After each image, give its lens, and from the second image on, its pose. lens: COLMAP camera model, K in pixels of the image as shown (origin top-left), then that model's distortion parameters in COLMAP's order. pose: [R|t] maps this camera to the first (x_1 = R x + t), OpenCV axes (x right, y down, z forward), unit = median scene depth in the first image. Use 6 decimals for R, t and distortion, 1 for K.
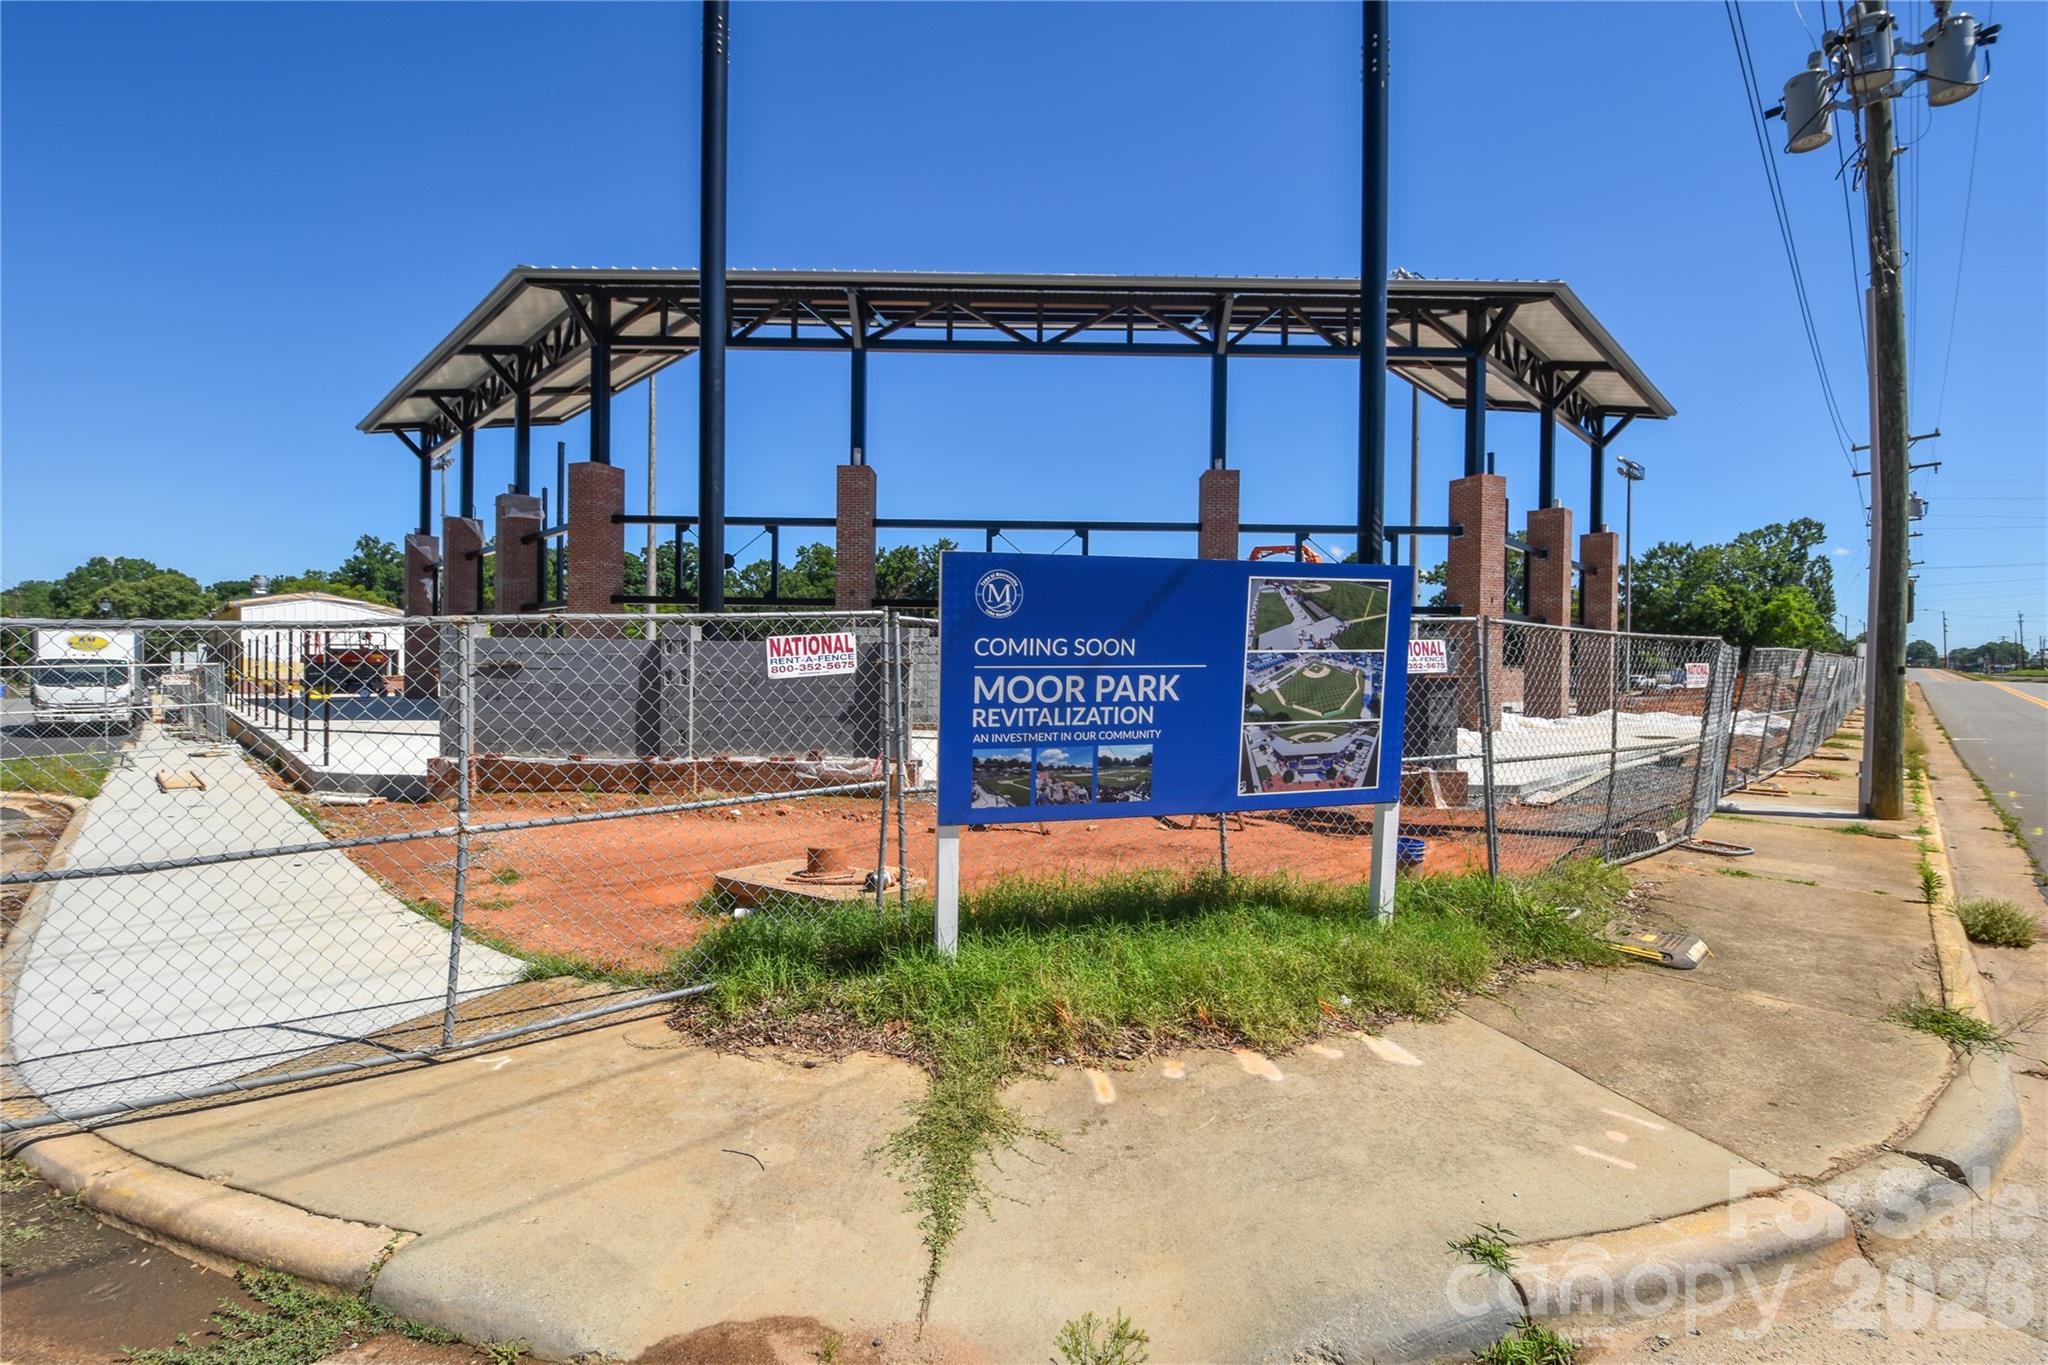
lens RADIAL K [[897.4, 0, 1027.1], [0, 897.4, 681.6], [0, 0, 1]] dist [0.010983, -0.019822]
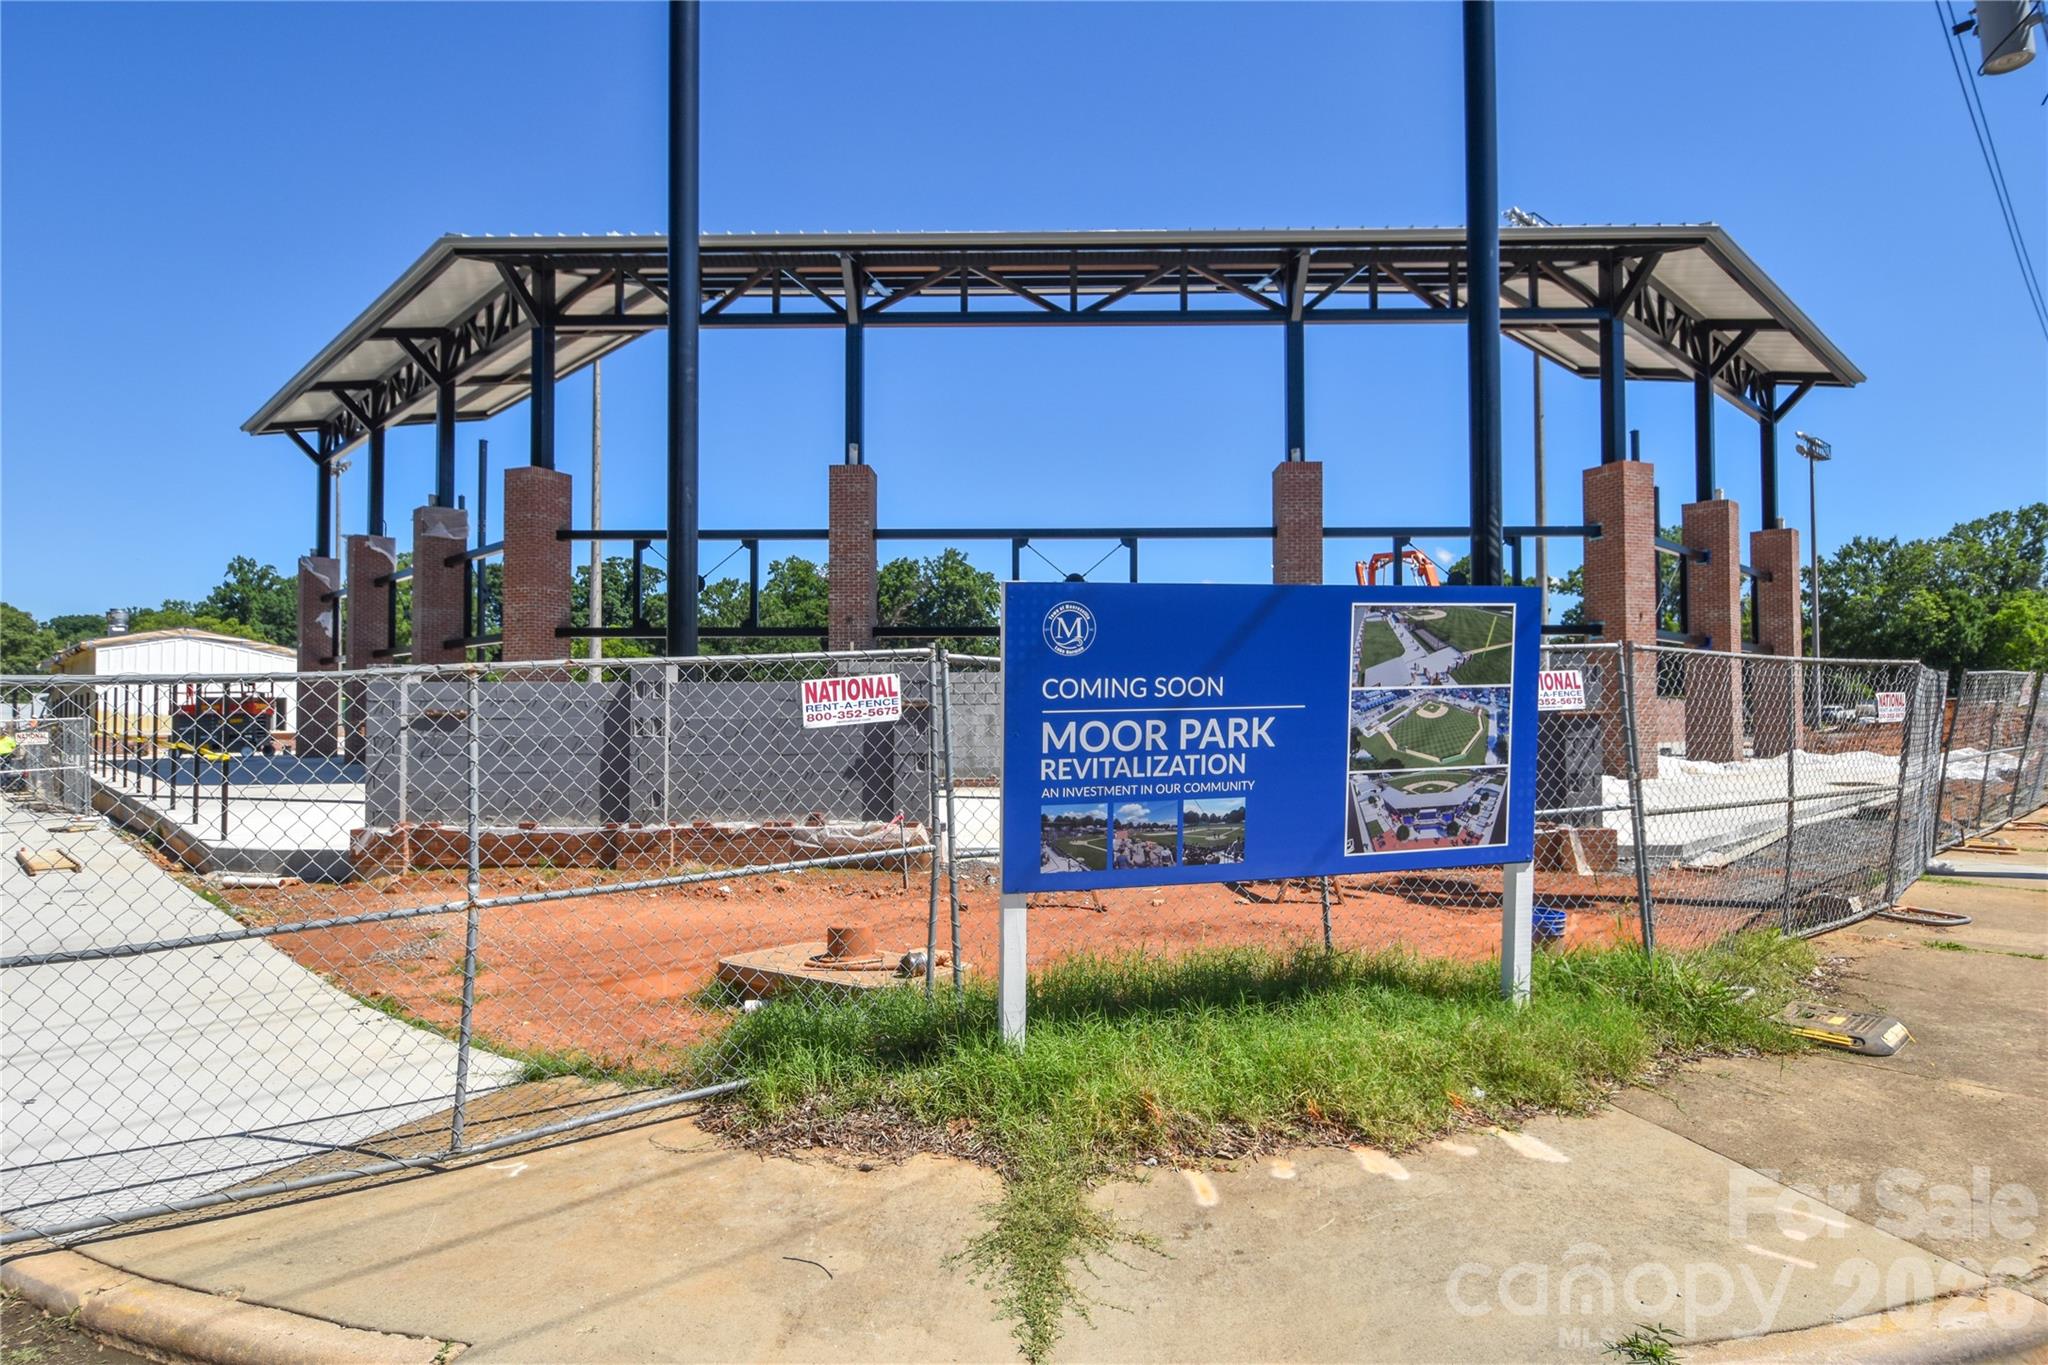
lens RADIAL K [[1117.0, 0, 1040.1], [0, 1117.0, 686.2], [0, 0, 1]] dist [0.016456, -0.022597]
pose [[0.999735, -0.015200, -0.017262, -0.037248], [0.014586, 0.999275, -0.035161, -0.002468], [0.017784, 0.034900, 0.999233, -0.086231]]
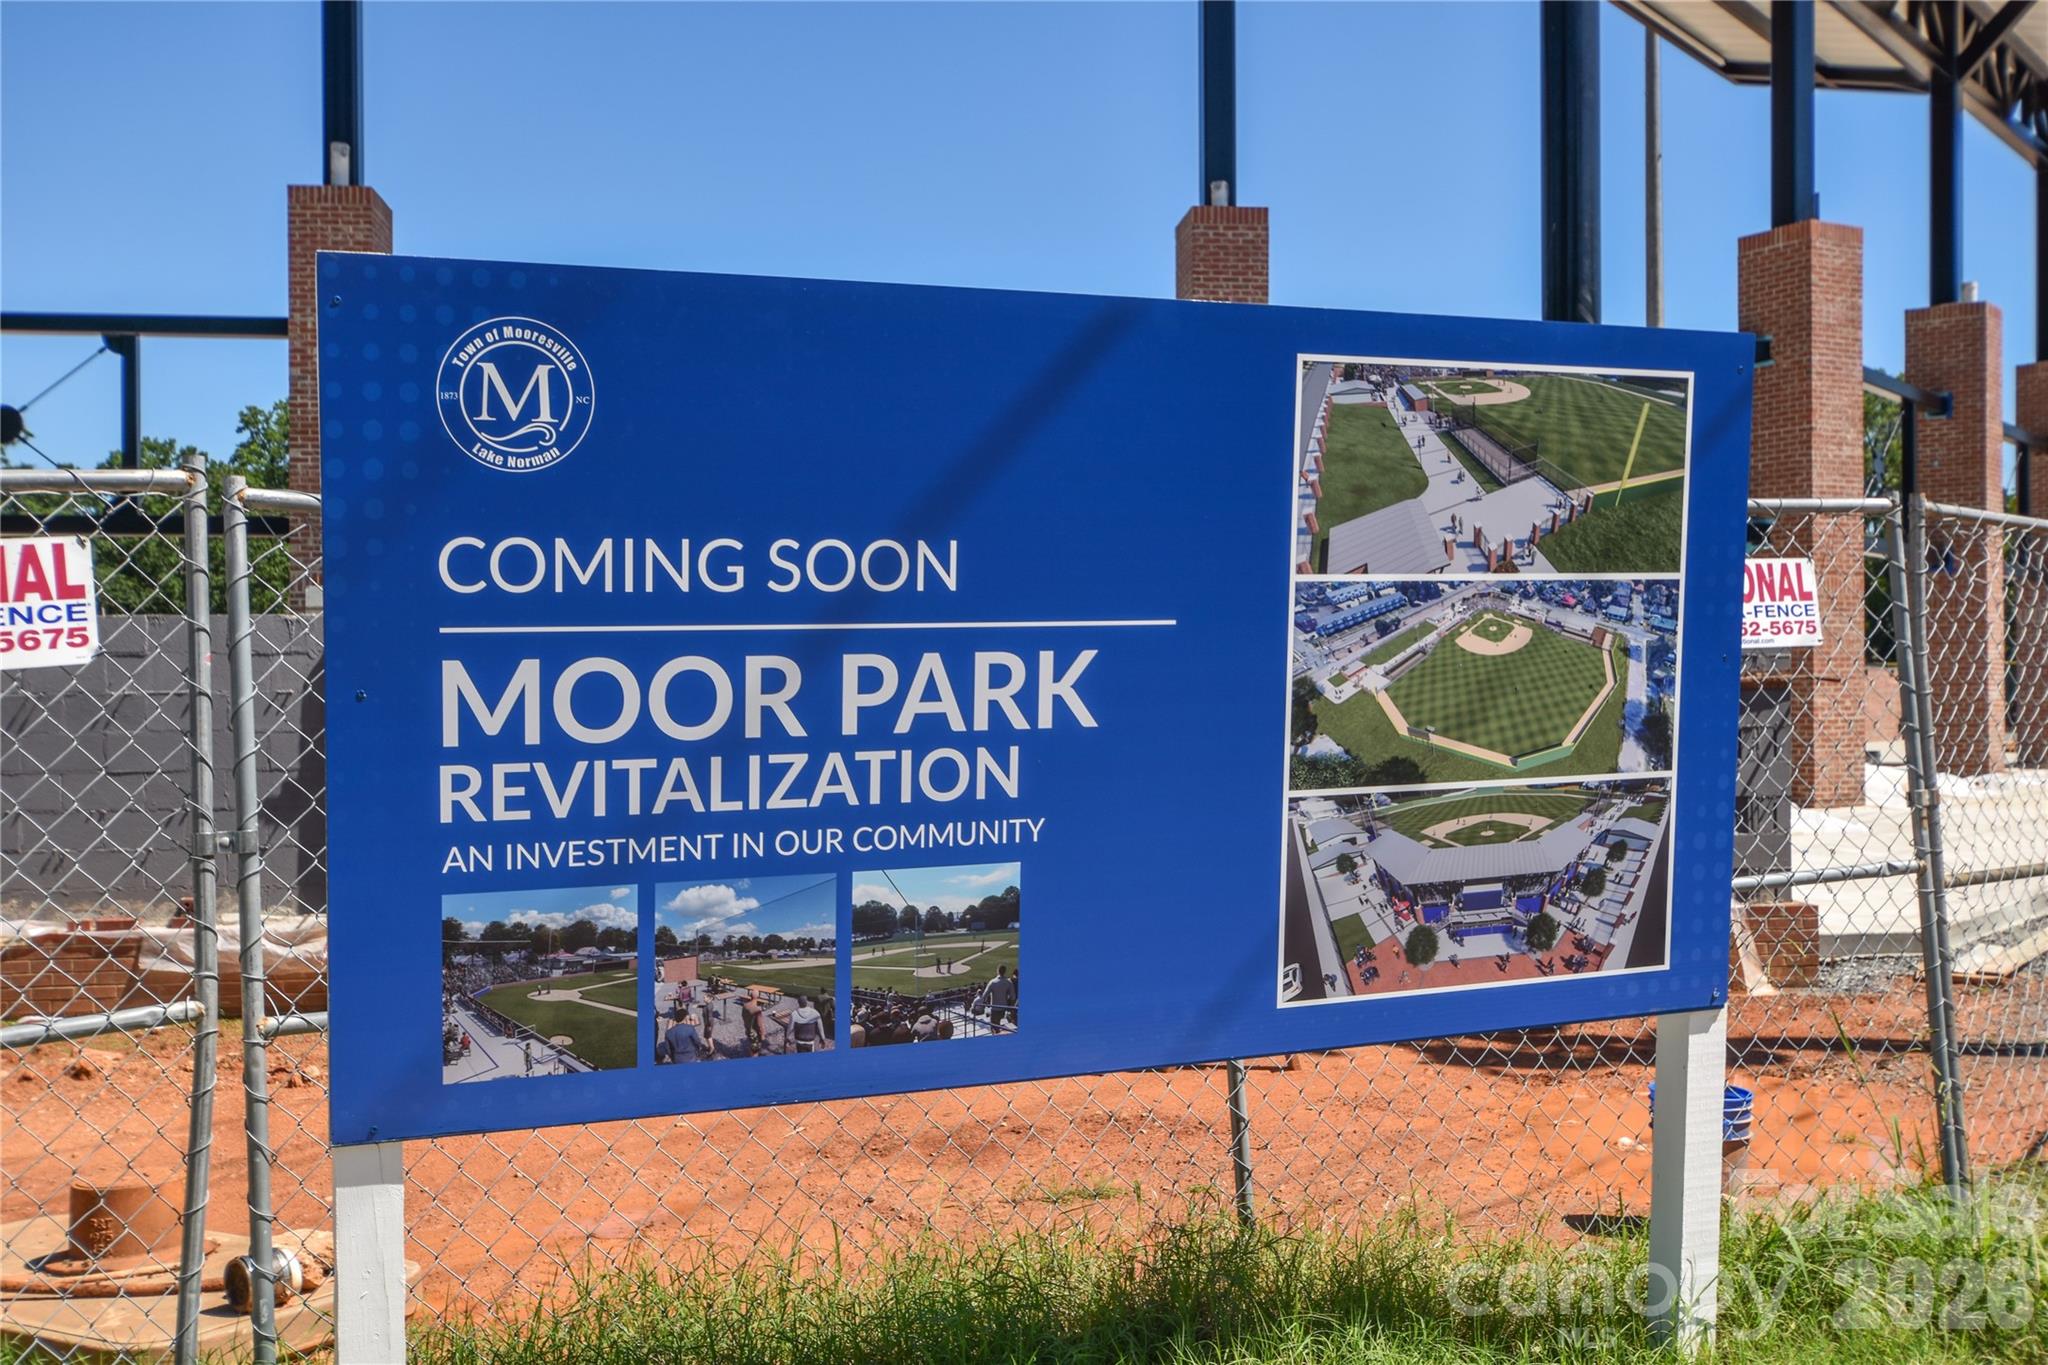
lens RADIAL K [[2100.1, 0, 1034.2], [0, 2100.1, 683.8], [0, 0, 1]] dist [0.023873, -0.008219]
pose [[0.993036, -0.017414, 0.116514, 0.054451], [0.019132, 0.999724, -0.013646, 0.014673], [-0.116244, 0.015780, 0.993095, 0.226363]]
